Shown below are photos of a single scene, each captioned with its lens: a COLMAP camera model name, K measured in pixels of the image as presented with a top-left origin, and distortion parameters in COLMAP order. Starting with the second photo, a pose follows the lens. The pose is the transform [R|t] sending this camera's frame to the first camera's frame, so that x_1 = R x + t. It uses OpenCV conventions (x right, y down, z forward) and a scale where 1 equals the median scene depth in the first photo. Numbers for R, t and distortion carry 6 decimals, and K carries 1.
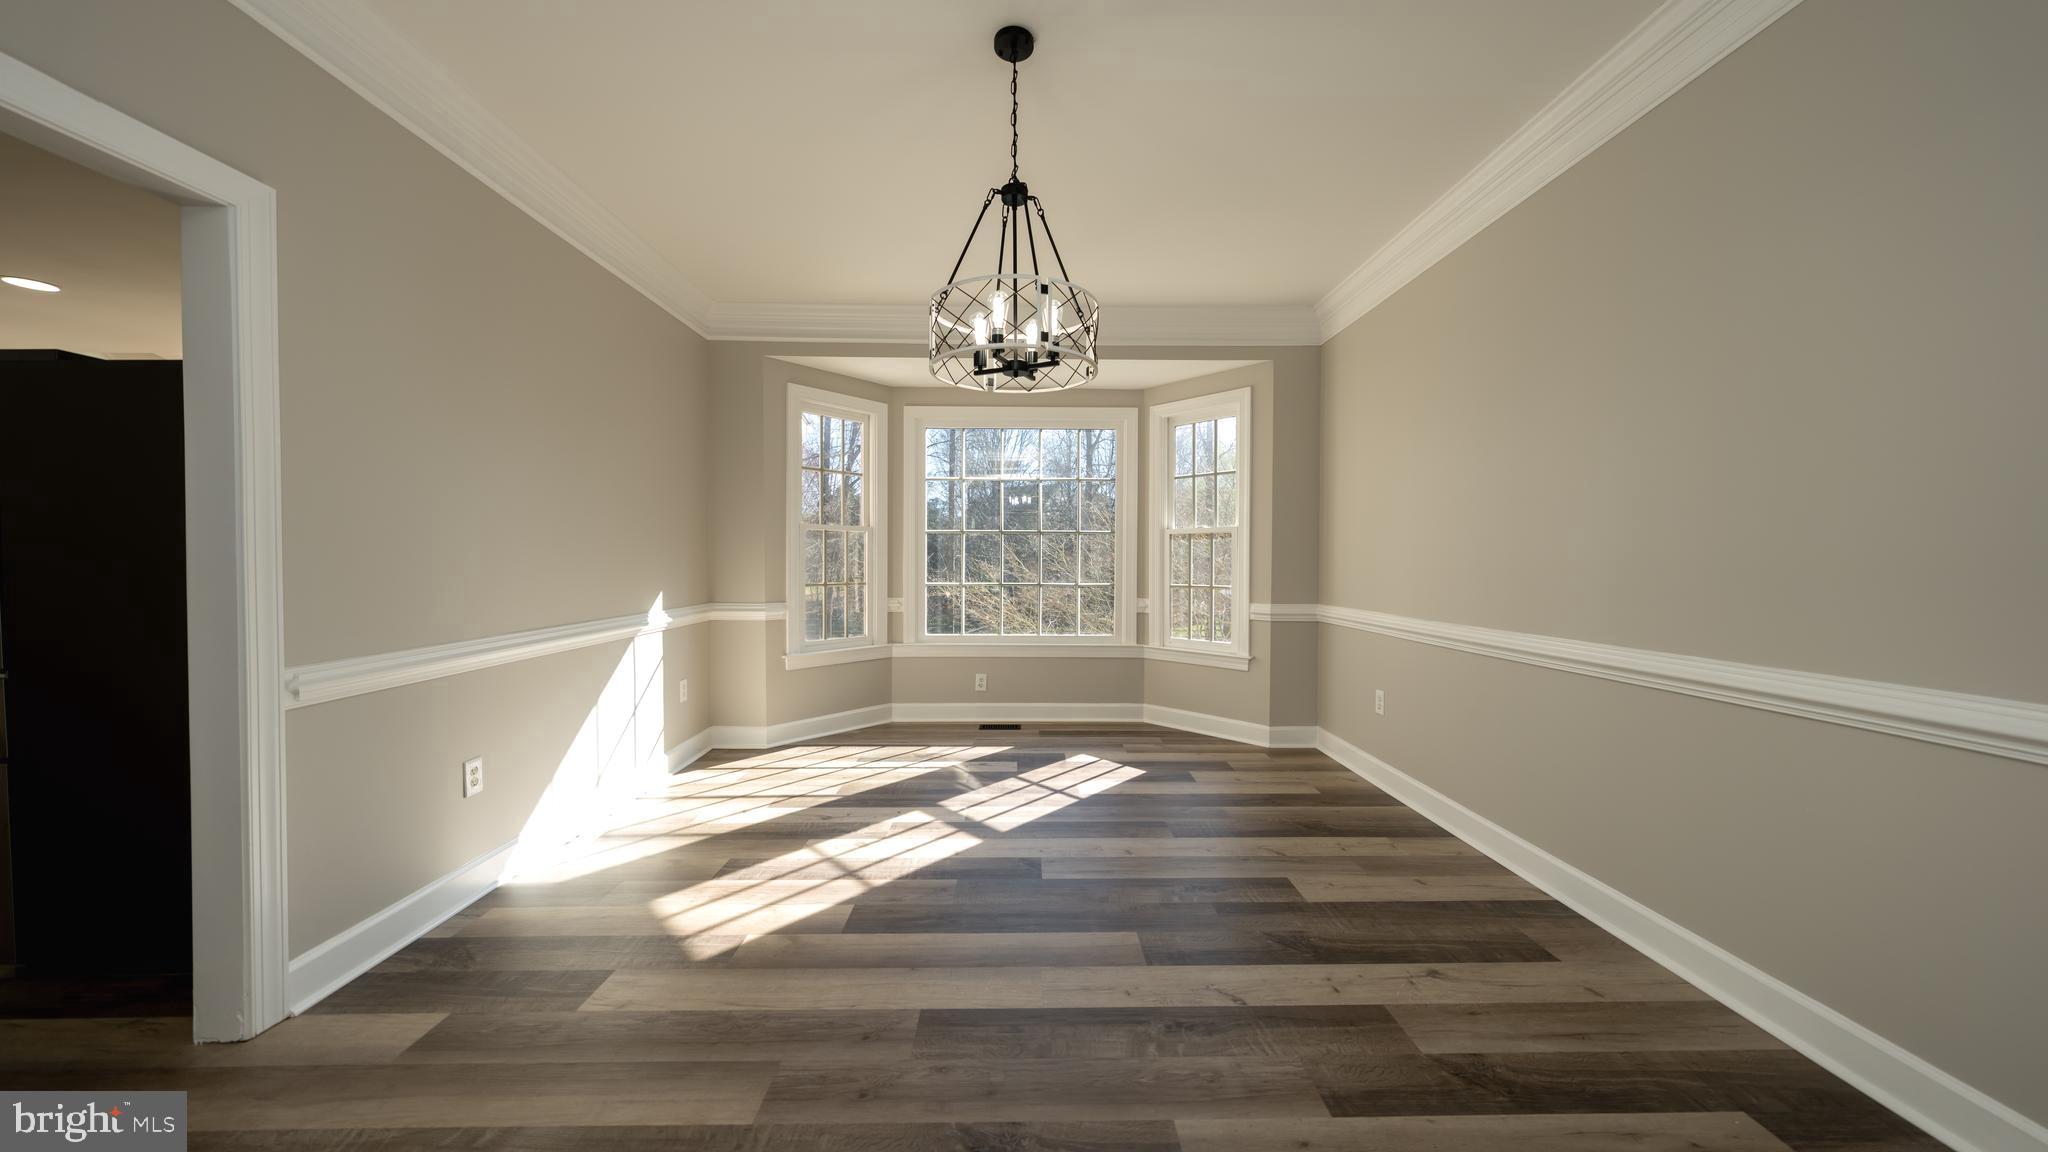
lens RADIAL K [[689.3, 0, 1029.0], [0, 689.3, 573.1], [0, 0, 1]] dist [-0.002102, -0.000148]
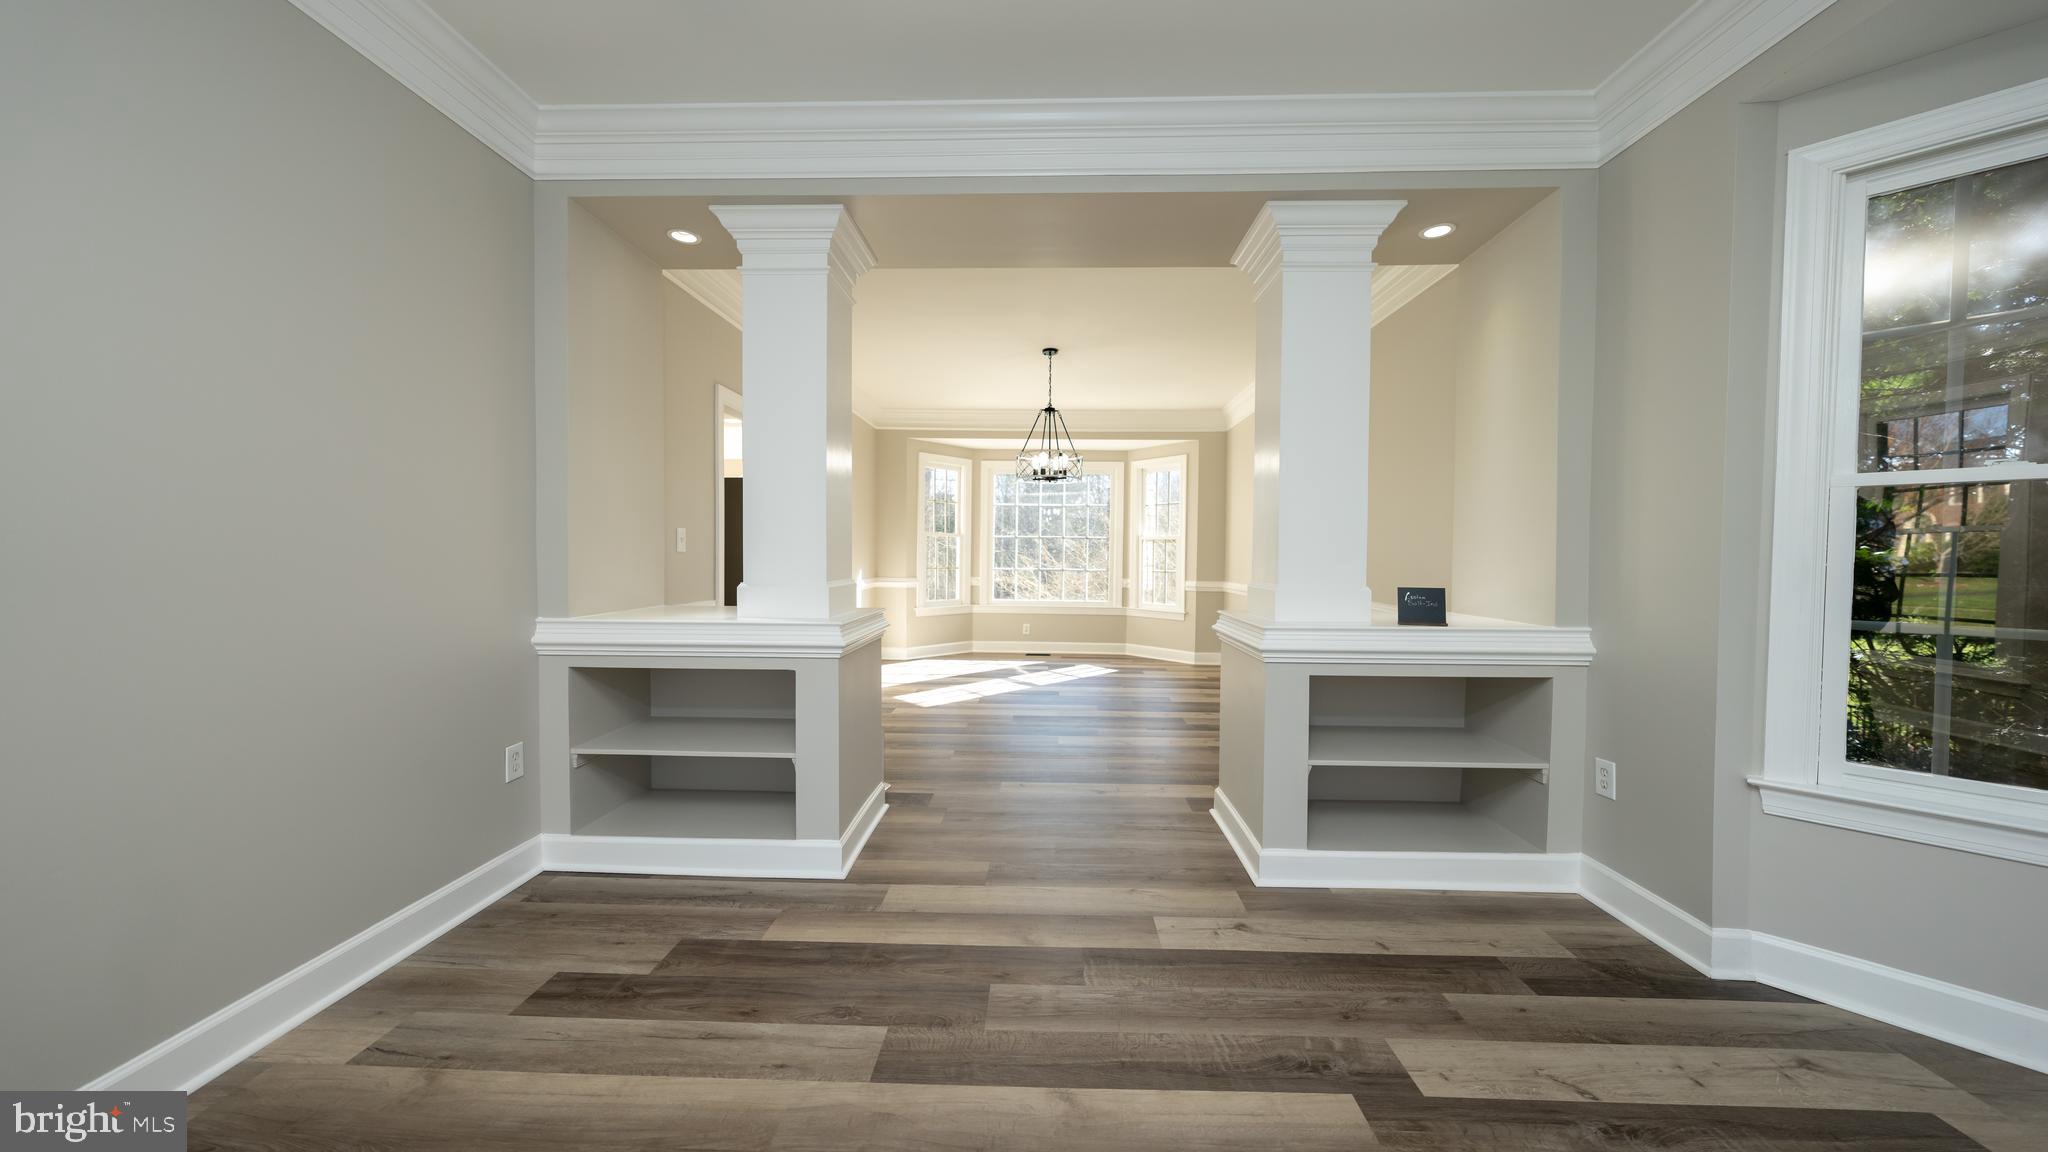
lens RADIAL K [[689.3, 0, 1029.0], [0, 689.3, 573.1], [0, 0, 1]] dist [-0.002102, -0.000148]
pose [[0.998978, 0.008892, -0.044310, 0.008525], [-0.008377, 0.999895, 0.011795, 0.006491], [0.044411, -0.011412, 0.998948, -0.681216]]
